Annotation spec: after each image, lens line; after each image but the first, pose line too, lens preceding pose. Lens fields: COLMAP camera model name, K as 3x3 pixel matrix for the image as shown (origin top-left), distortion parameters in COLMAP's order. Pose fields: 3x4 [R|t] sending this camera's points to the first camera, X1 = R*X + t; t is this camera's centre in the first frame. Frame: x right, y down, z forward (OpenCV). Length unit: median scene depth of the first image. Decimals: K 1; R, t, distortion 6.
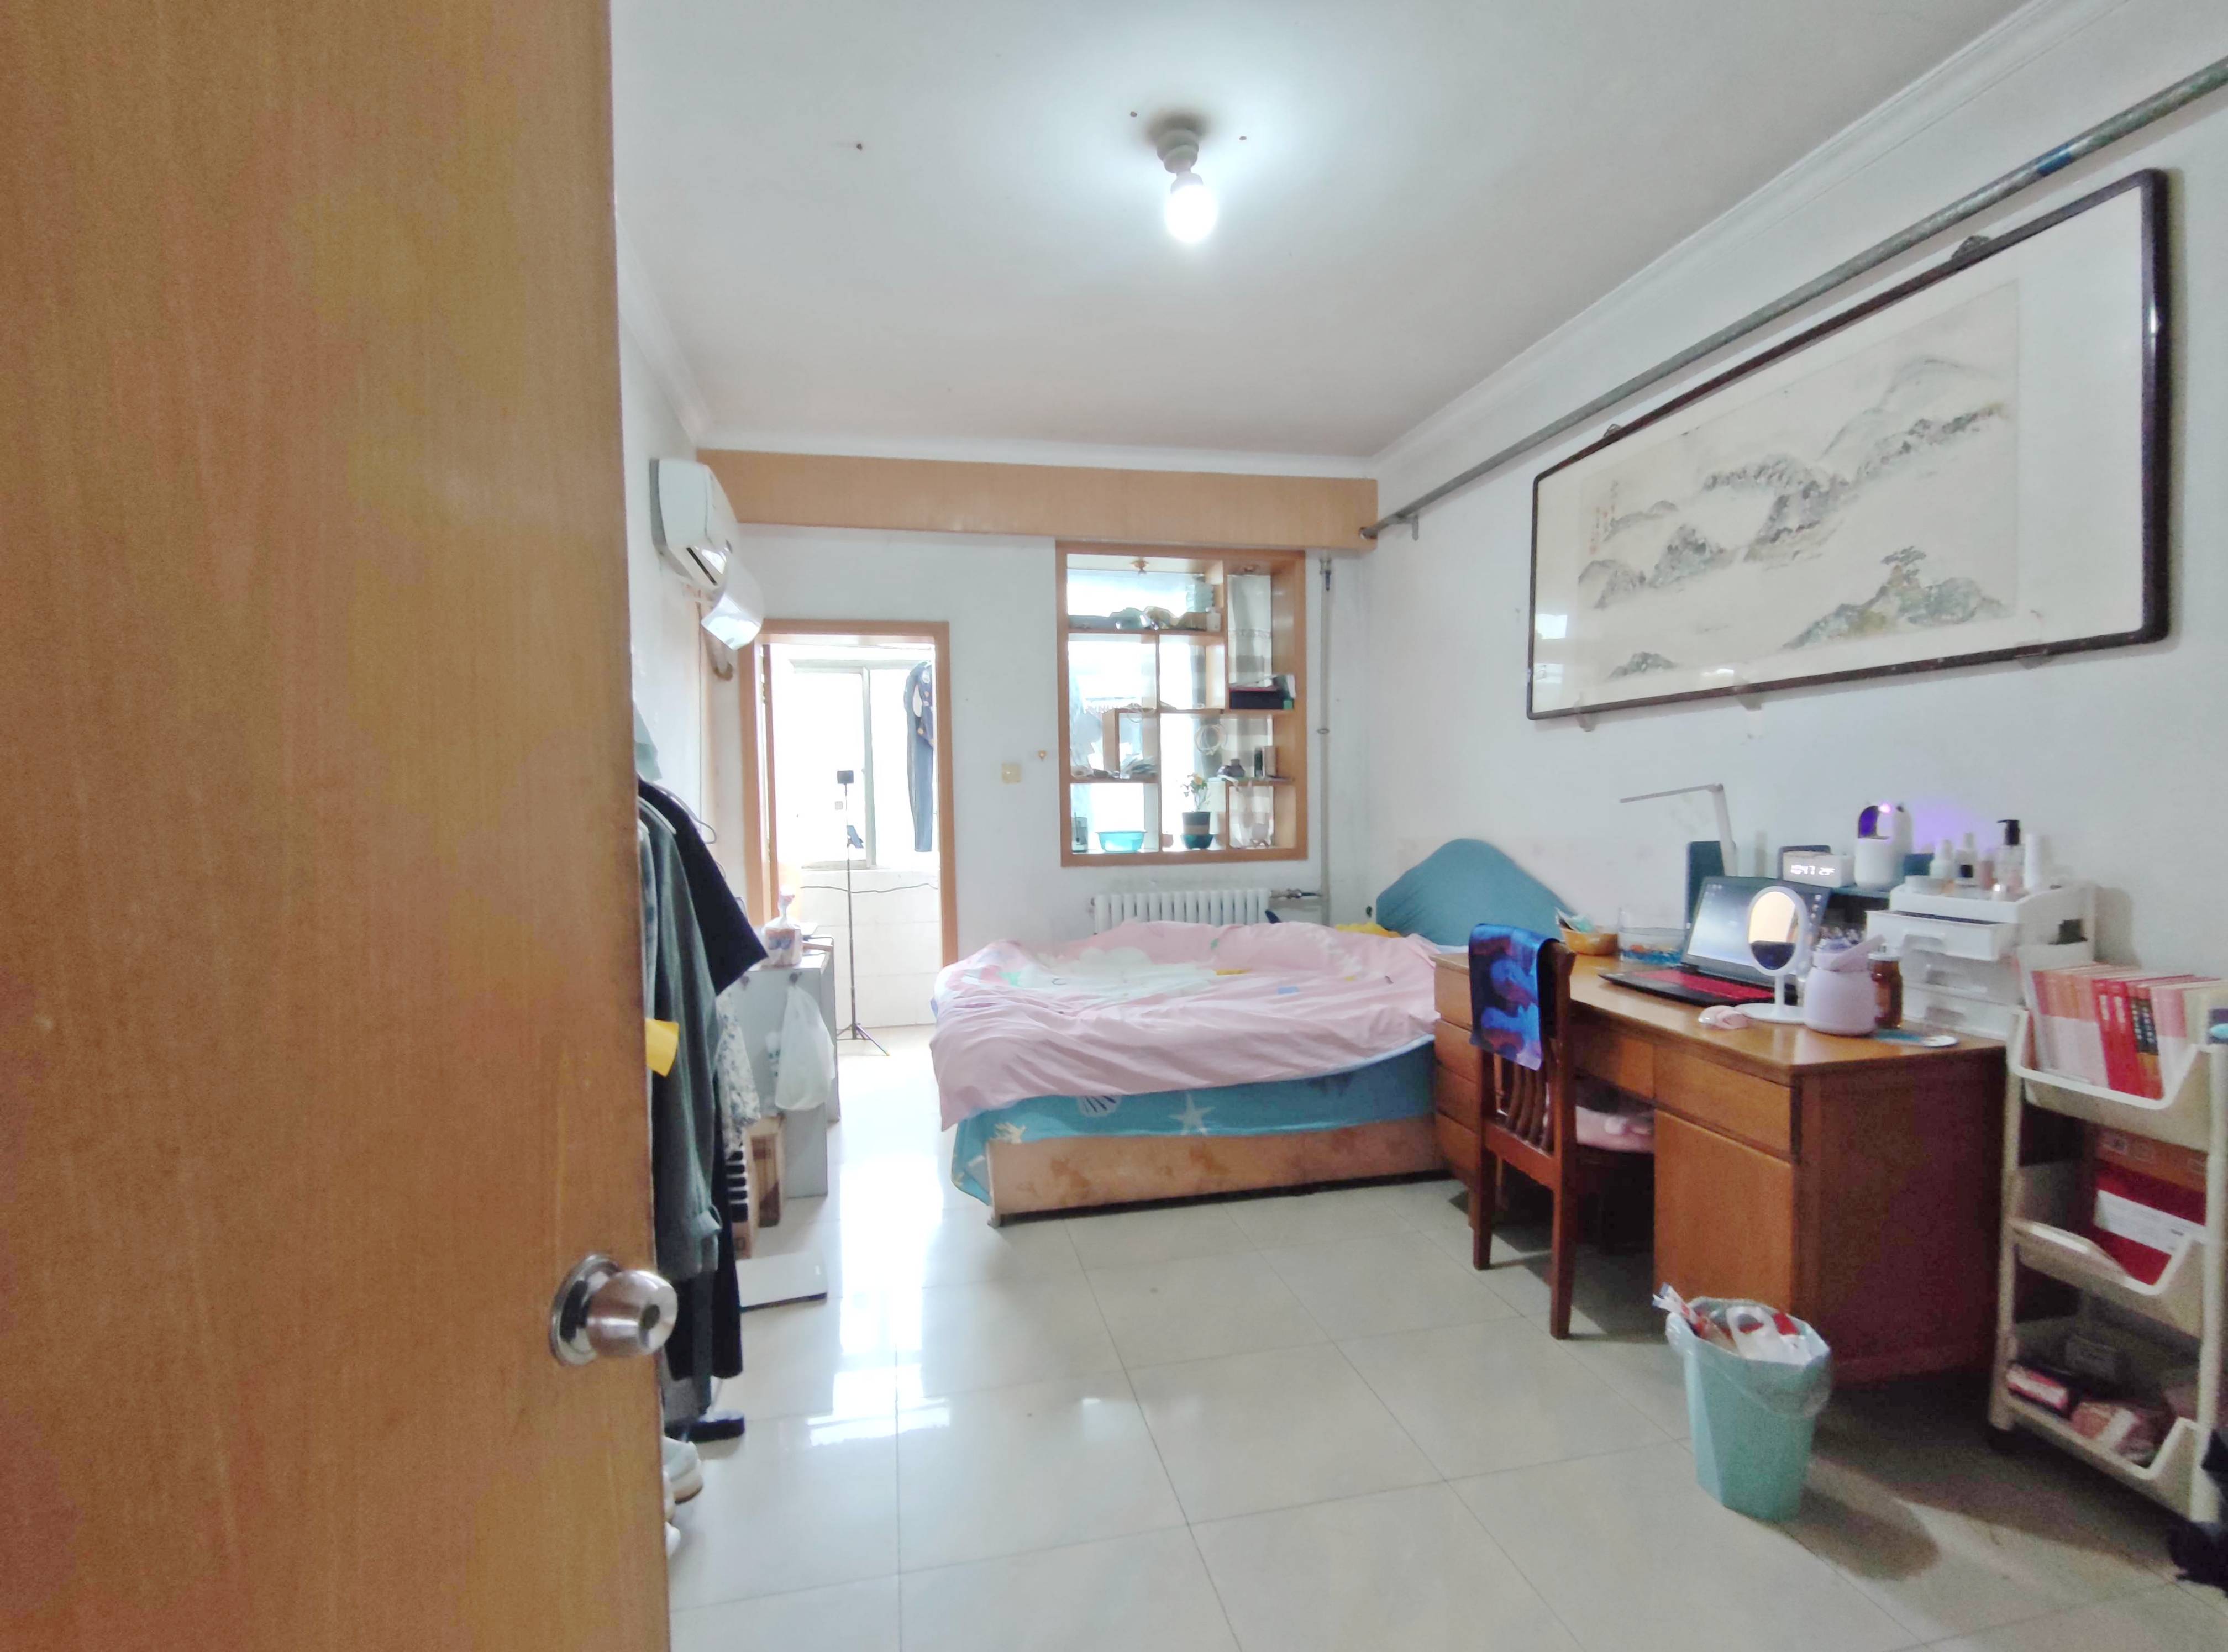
lens RADIAL K [[1028.2, 0, 1113.1], [0, 1028.2, 830.6], [0, 0, 1]] dist [-0.001241, -0.000420]
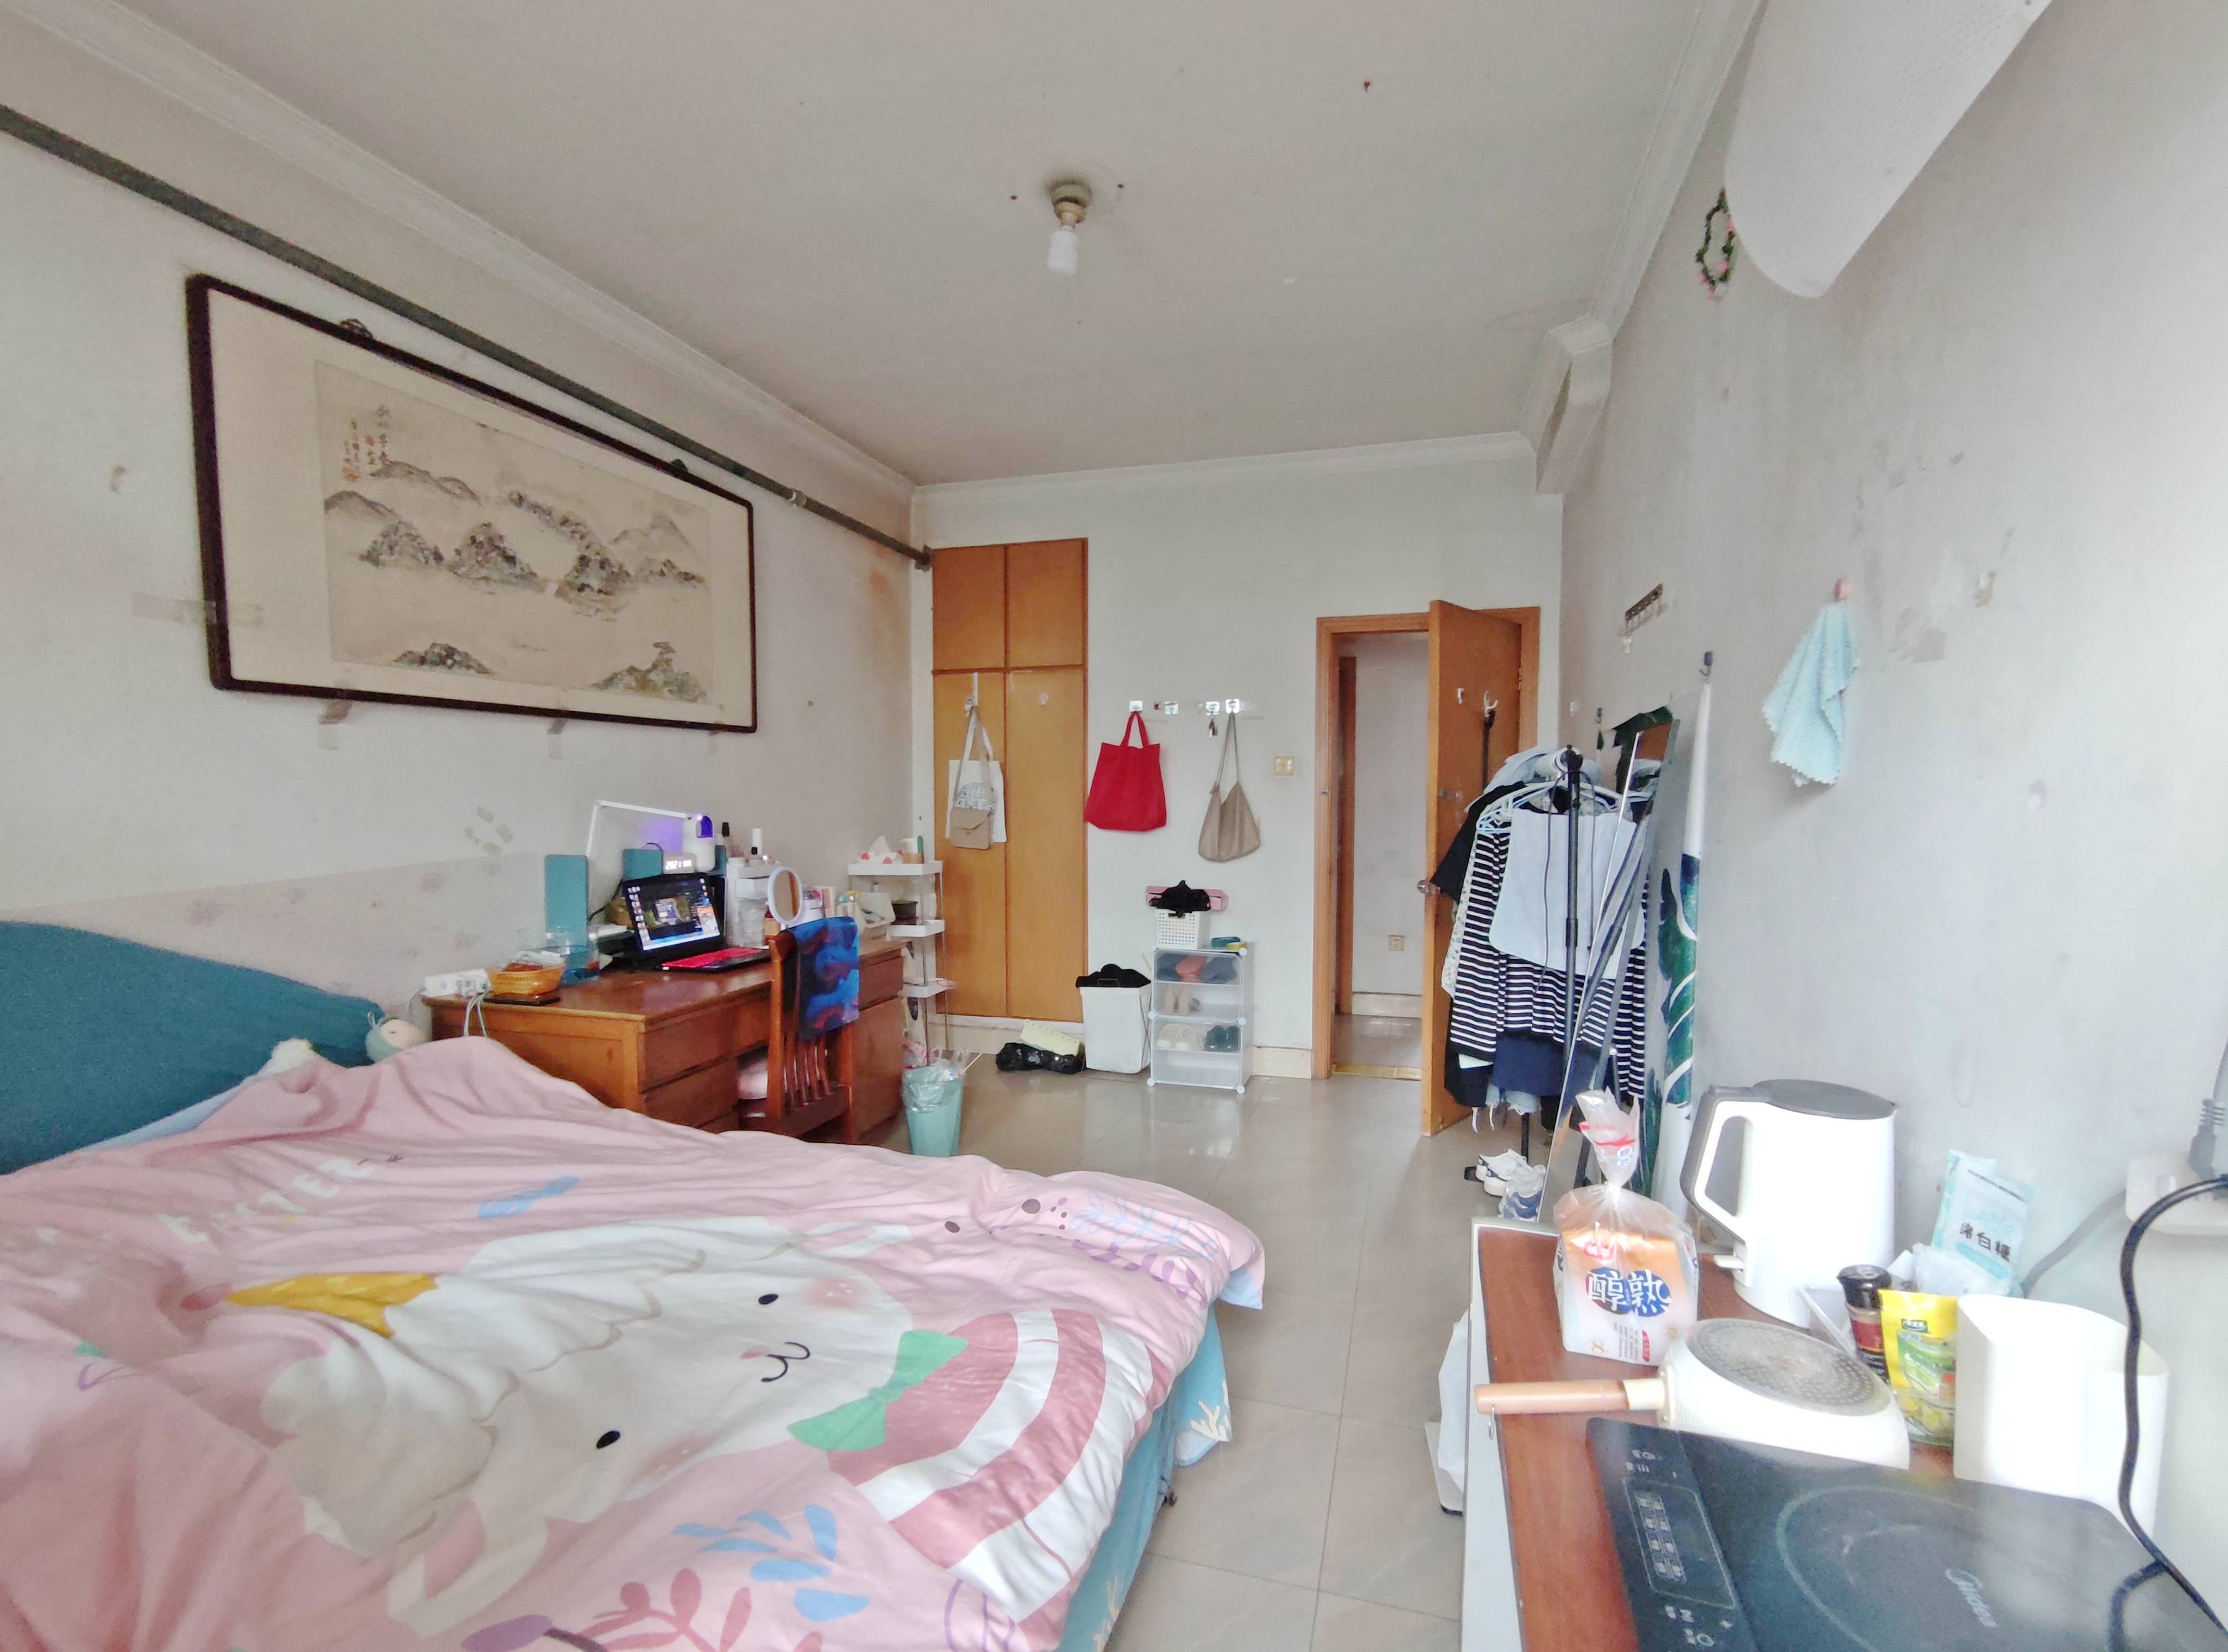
lens RADIAL K [[1028.2, 0, 1114.1], [0, 1028.2, 840.0], [0, 0, 1]] dist [-0.001241, -0.000420]
pose [[-0.868750, -0.011523, 0.495117, -0.446335], [0.024829, 0.997459, 0.066781, -0.062805], [-0.494628, 0.070309, -0.866256, 1.689974]]
